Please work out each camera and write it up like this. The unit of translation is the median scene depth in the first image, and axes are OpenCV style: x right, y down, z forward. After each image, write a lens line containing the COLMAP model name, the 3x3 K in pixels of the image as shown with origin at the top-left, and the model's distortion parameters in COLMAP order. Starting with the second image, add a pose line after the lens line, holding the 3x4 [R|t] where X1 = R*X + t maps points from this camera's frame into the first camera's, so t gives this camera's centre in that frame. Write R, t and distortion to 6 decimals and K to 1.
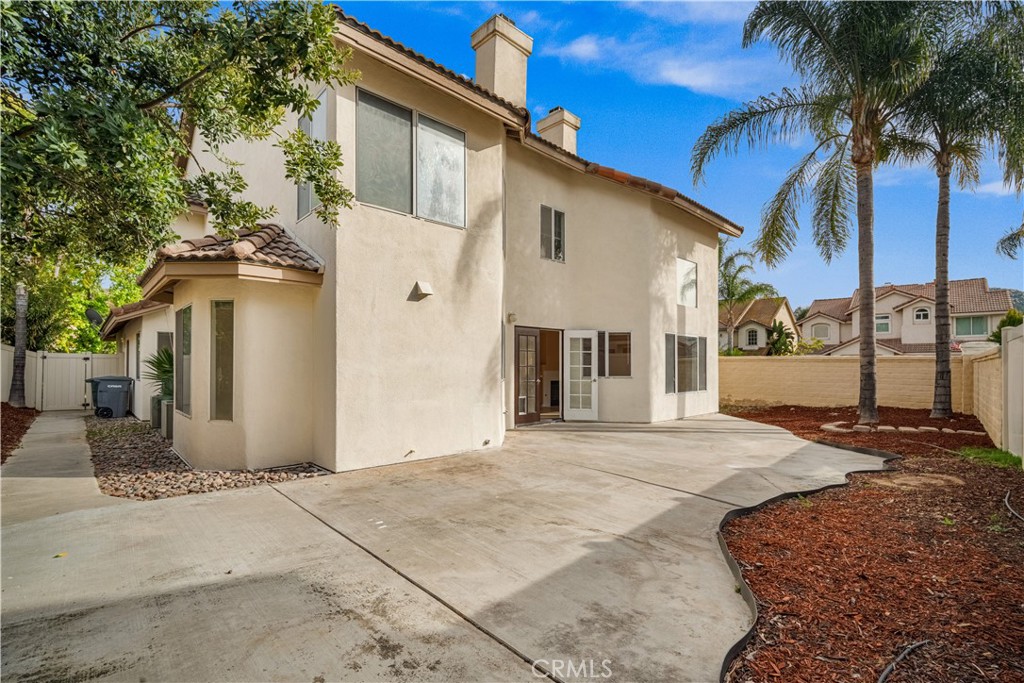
lens RADIAL K [[466.1, 0, 510.6], [0, 466.1, 364.5], [0, 0, 1]] dist [-0.002630, -0.000347]
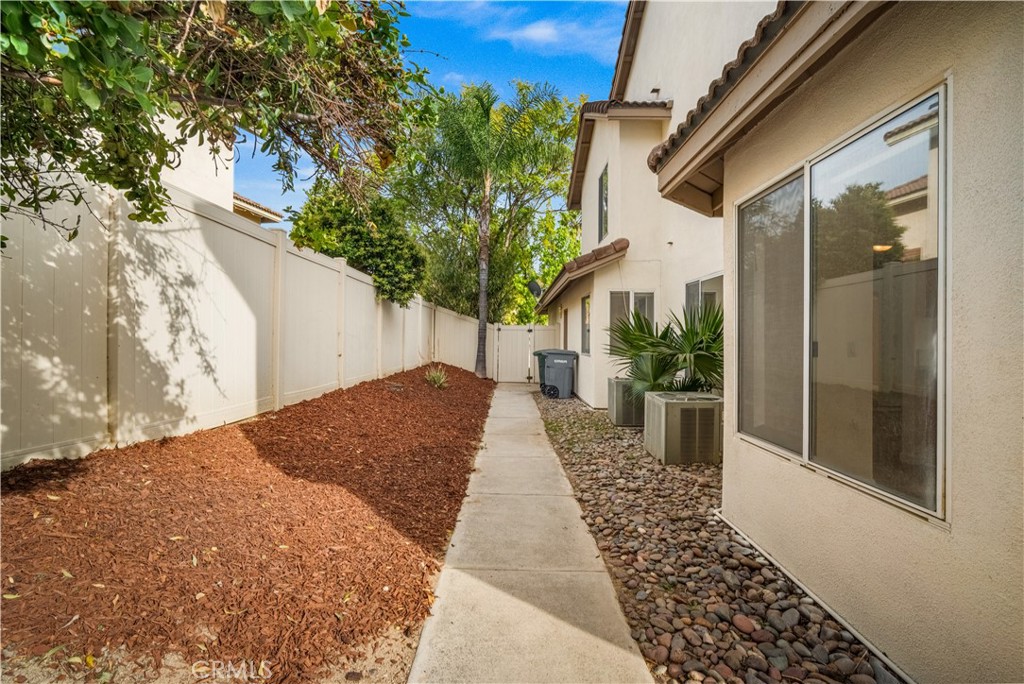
lens RADIAL K [[455.0, 0, 513.4], [0, 455.0, 338.9], [0, 0, 1]] dist [-0.013035, 0.000334]
pose [[0.734972, -0.000055, -0.678098, -0.342678], [0.000511, 1.000000, 0.000472, 0.005689], [0.678097, -0.000694, 0.734972, 0.324443]]
